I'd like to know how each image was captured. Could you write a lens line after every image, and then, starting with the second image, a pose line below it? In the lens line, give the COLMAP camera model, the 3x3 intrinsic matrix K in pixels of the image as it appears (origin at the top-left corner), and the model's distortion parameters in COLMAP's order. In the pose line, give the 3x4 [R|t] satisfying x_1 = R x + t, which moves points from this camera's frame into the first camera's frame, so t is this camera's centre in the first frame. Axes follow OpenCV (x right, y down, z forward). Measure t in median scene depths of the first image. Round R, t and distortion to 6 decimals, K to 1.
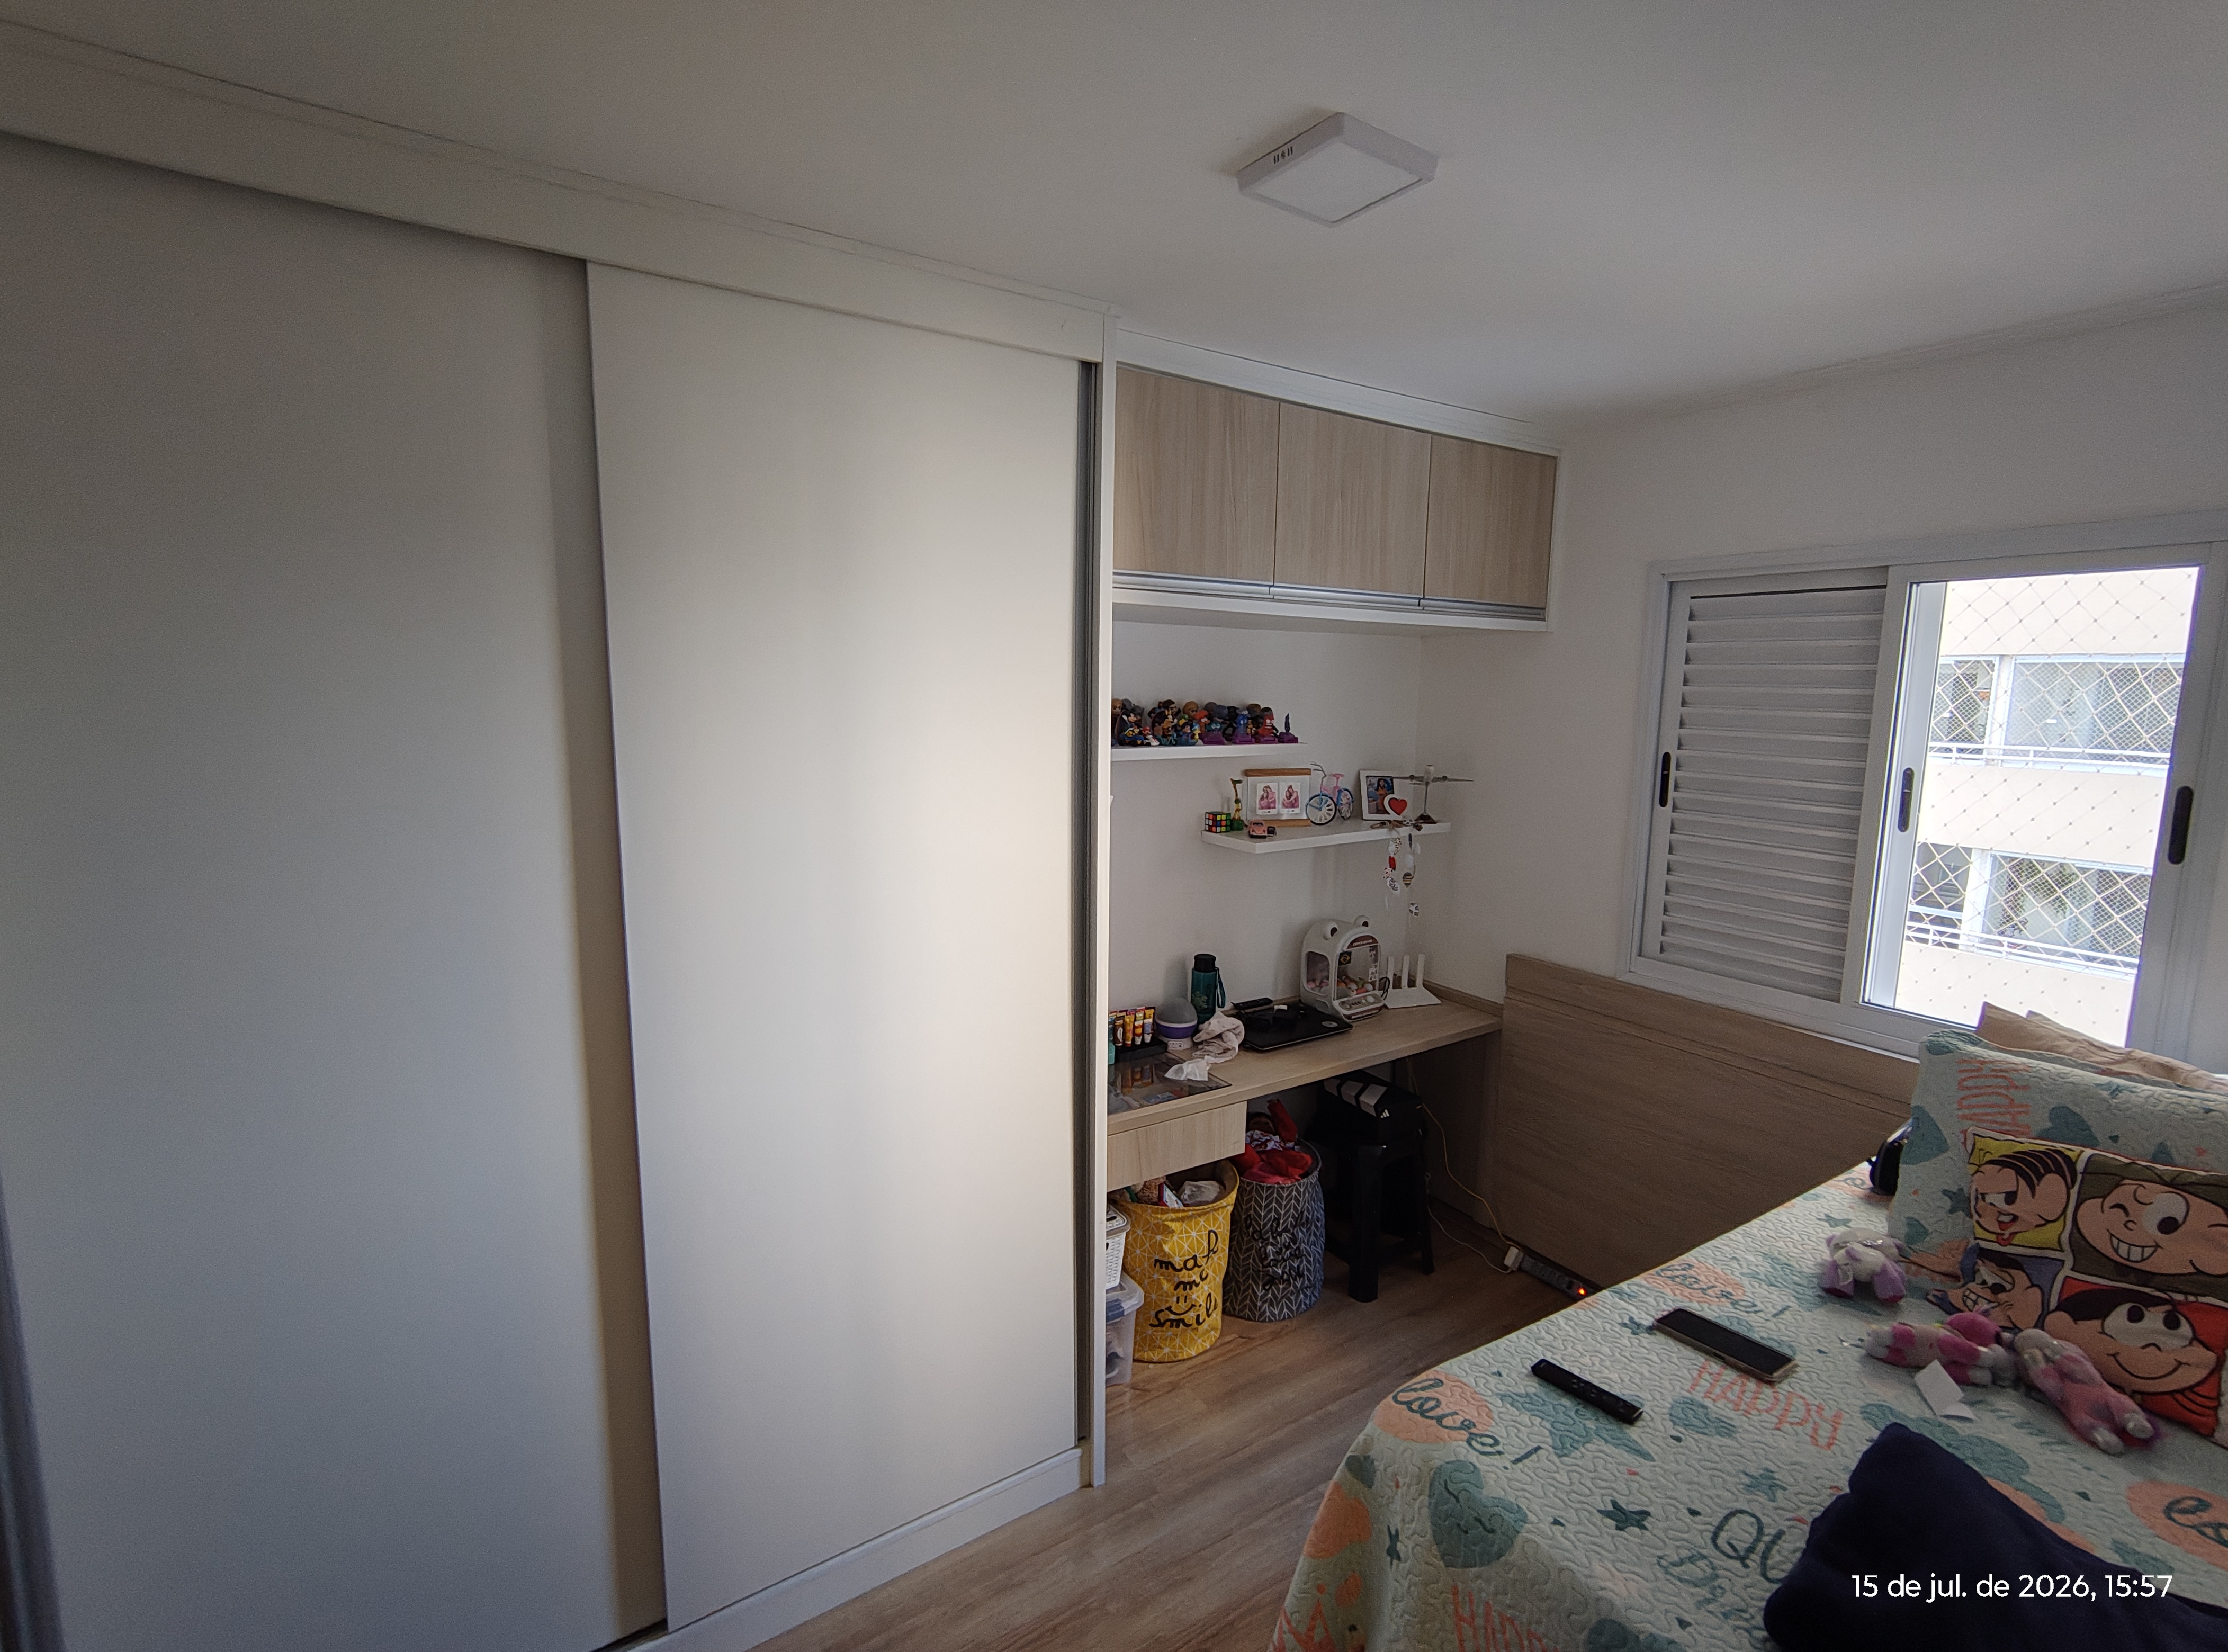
lens RADIAL K [[1032.8, 0, 1108.4], [0, 1032.8, 823.7], [0, 0, 1]] dist [-0.011237, 0.001138]
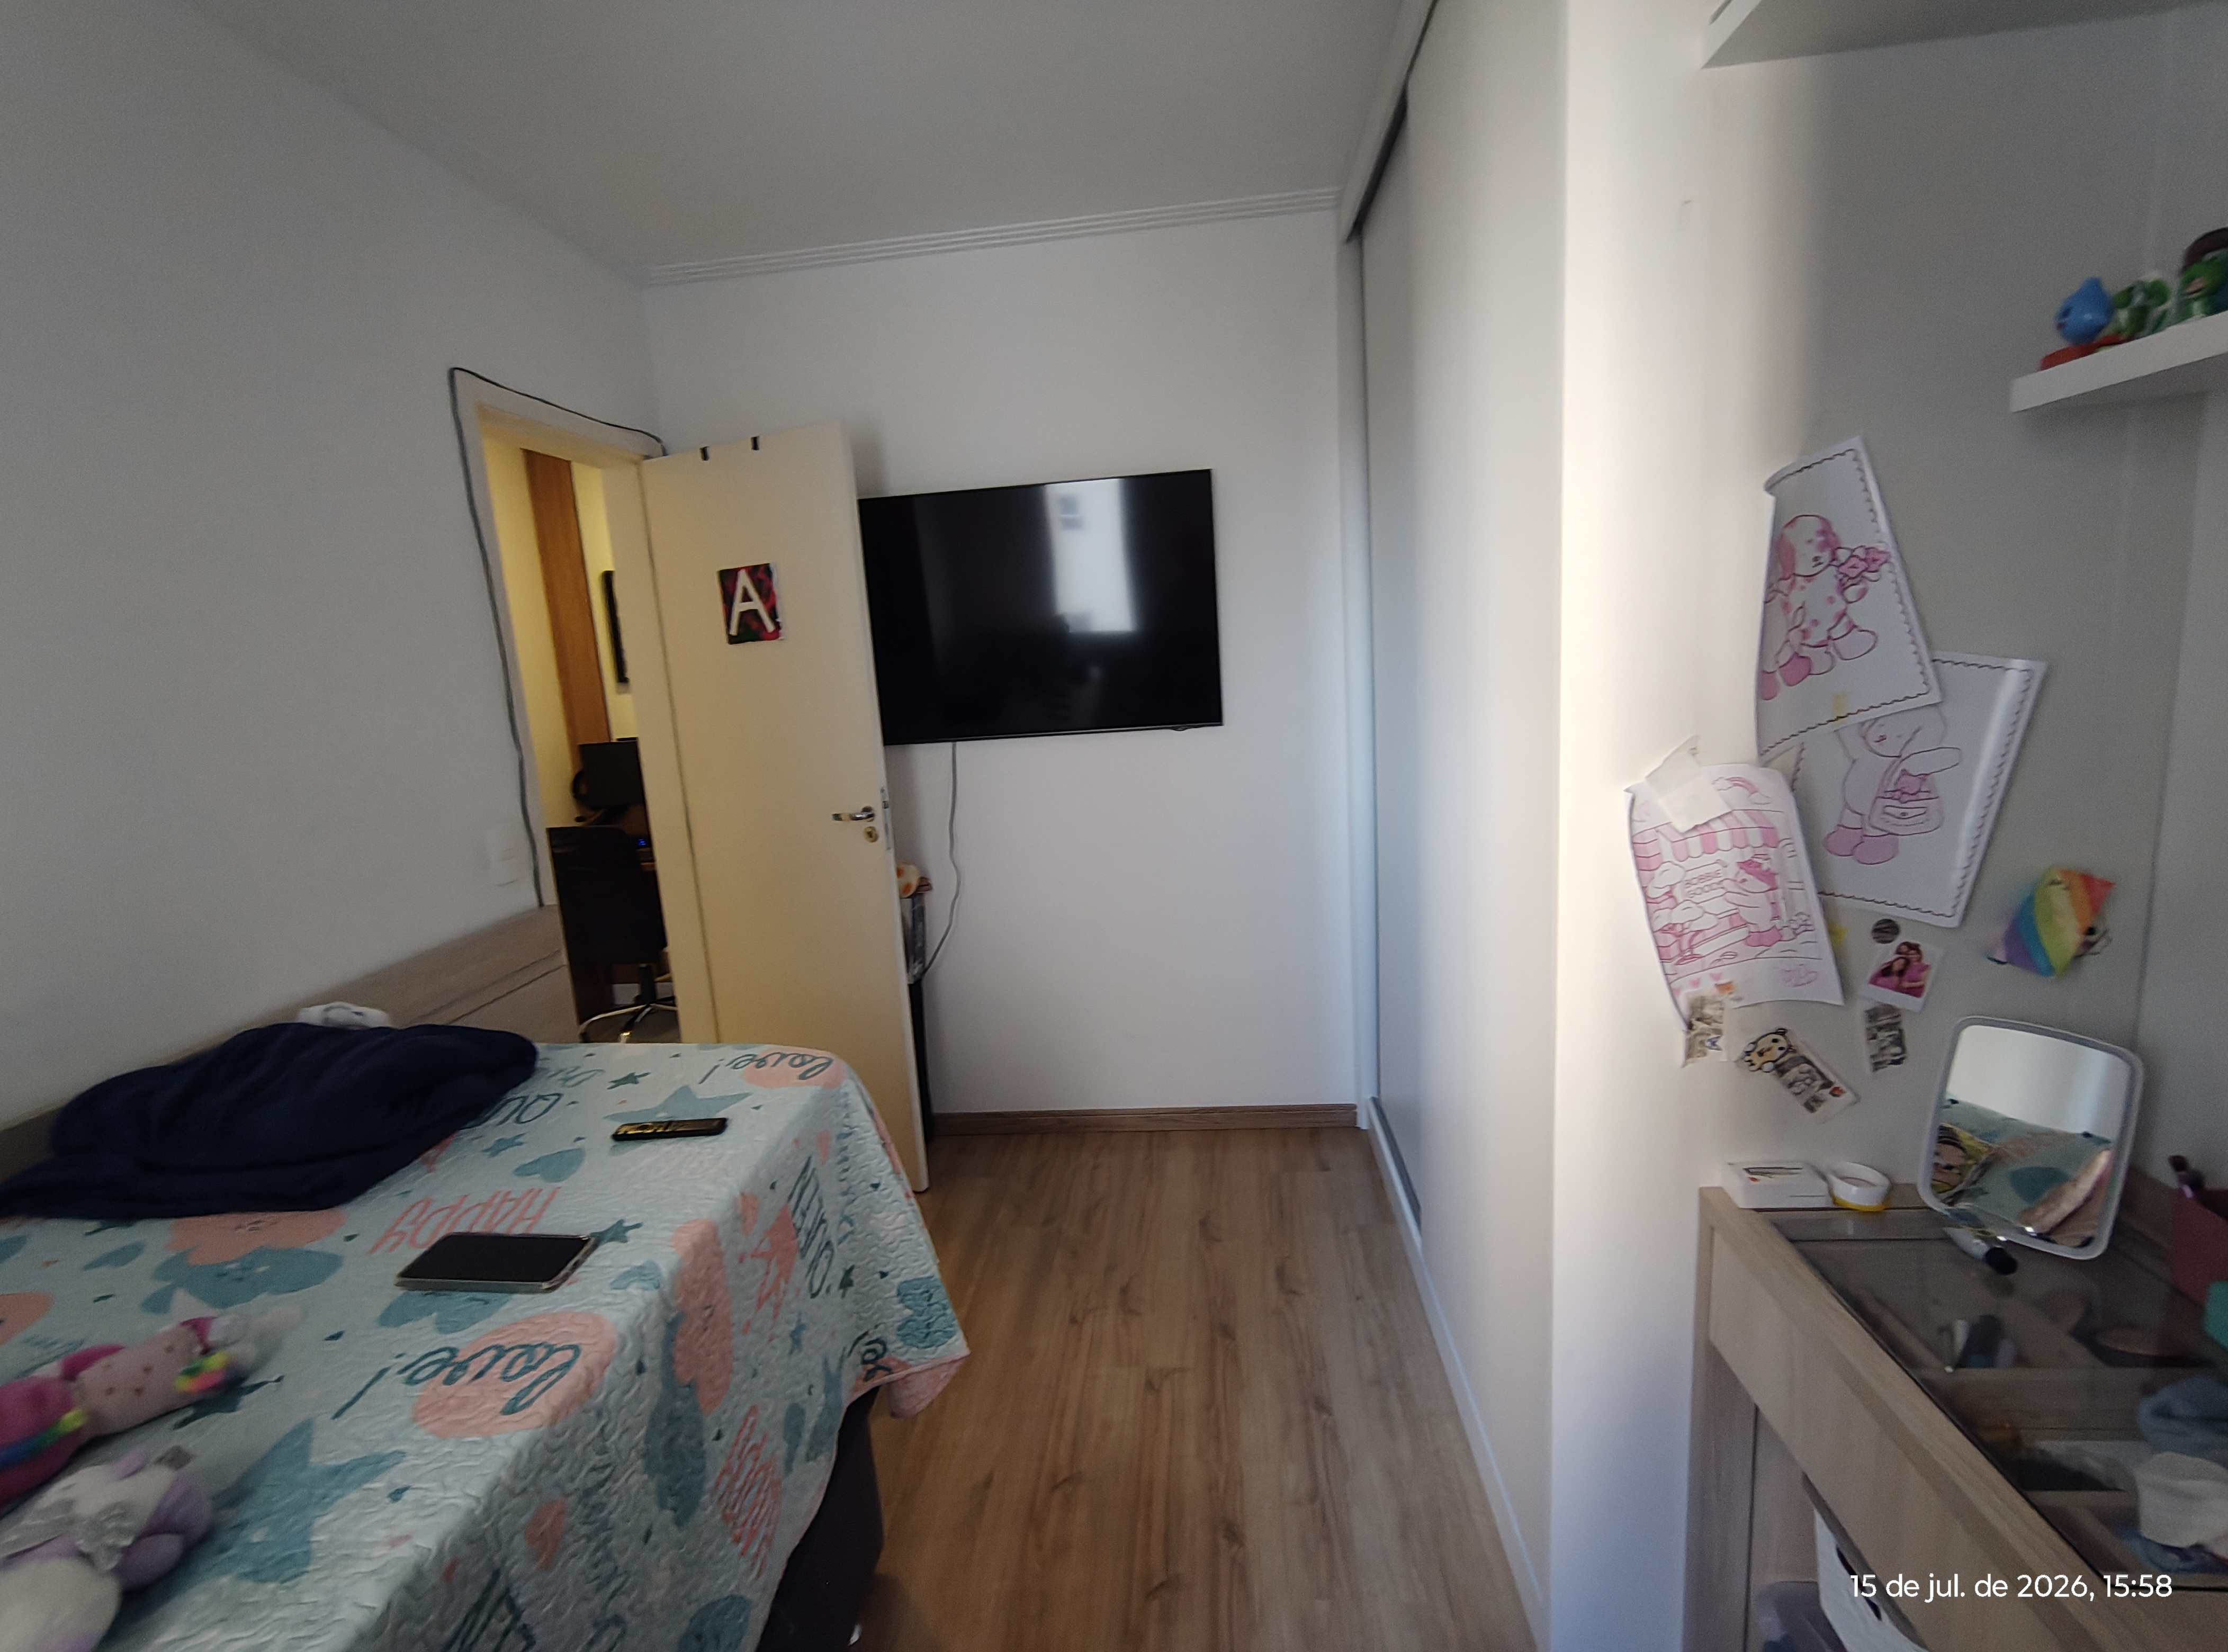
lens RADIAL K [[1032.8, 0, 1108.4], [0, 1032.8, 823.7], [0, 0, 1]] dist [-0.011237, 0.001138]
pose [[-0.616715, 0.165787, -0.769531, 0.777929], [-0.049681, 0.967425, 0.248236, 0.013144], [0.785617, 0.191321, -0.588389, 1.574878]]
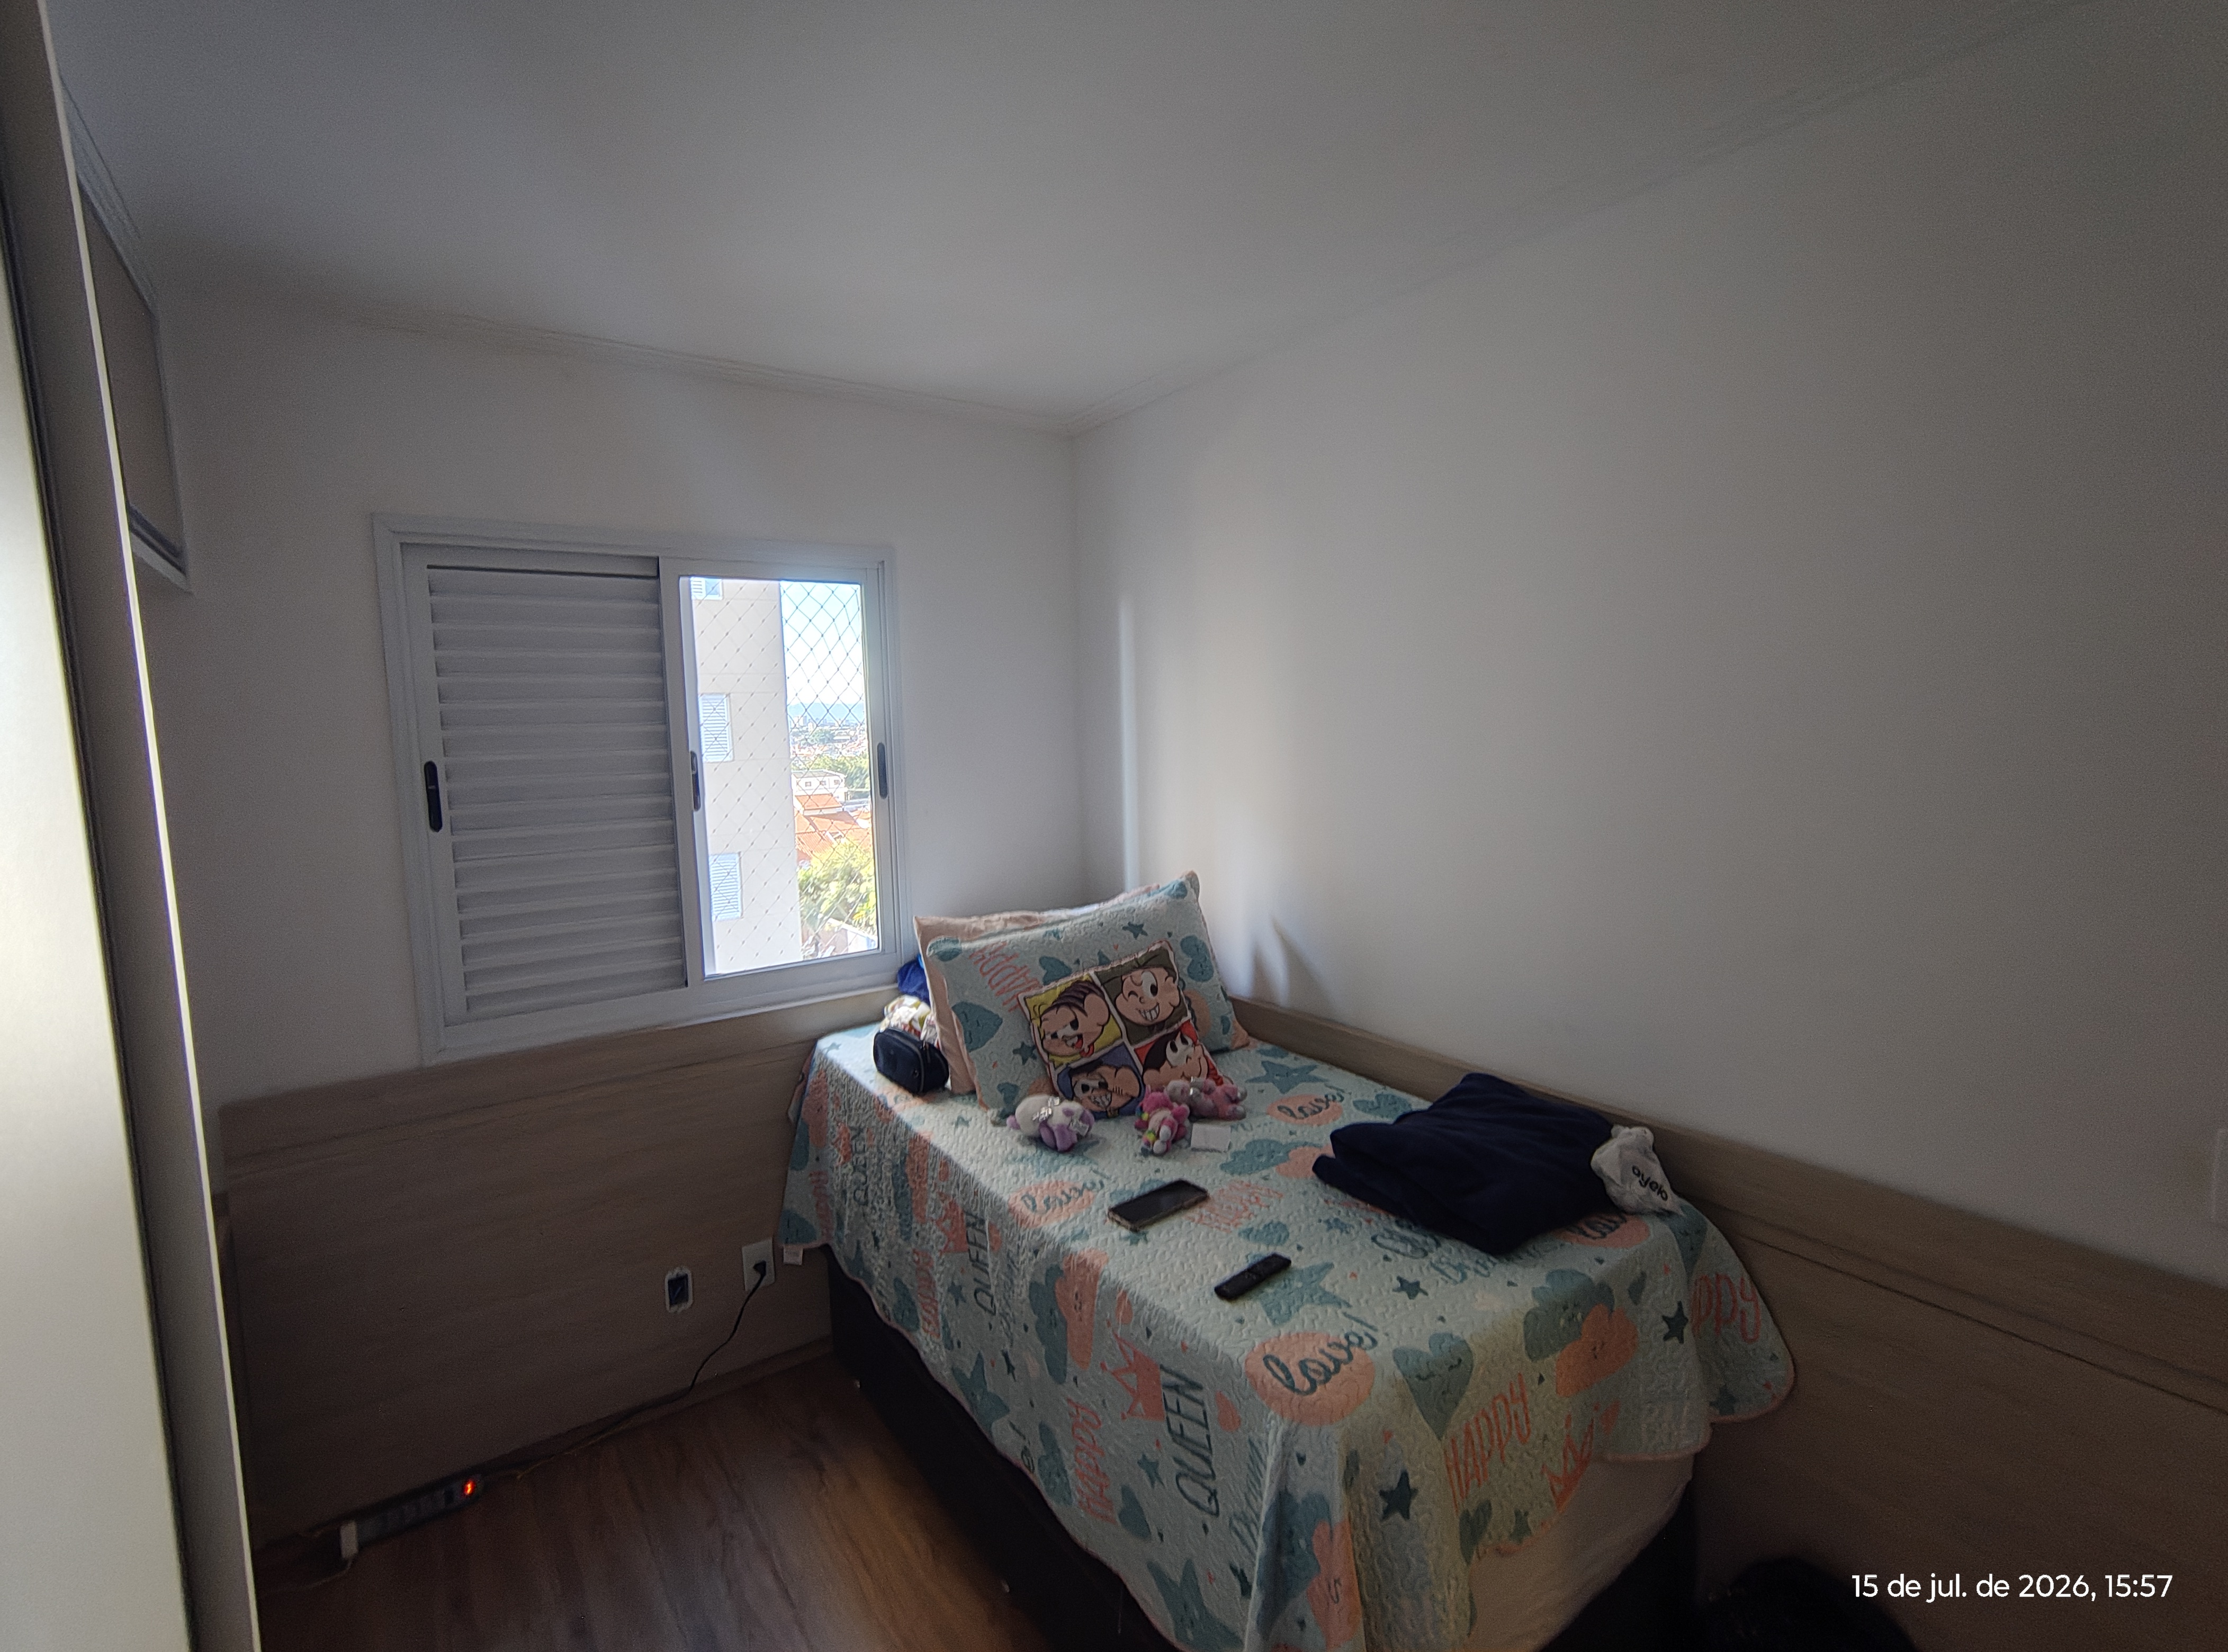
lens RADIAL K [[1032.8, 0, 1108.4], [0, 1032.8, 823.7], [0, 0, 1]] dist [-0.011237, 0.001138]
pose [[-0.044170, -0.111191, 0.992817, -0.471343], [0.162361, 0.979776, 0.116953, -0.054942], [-0.985742, 0.166360, -0.025223, 0.942288]]
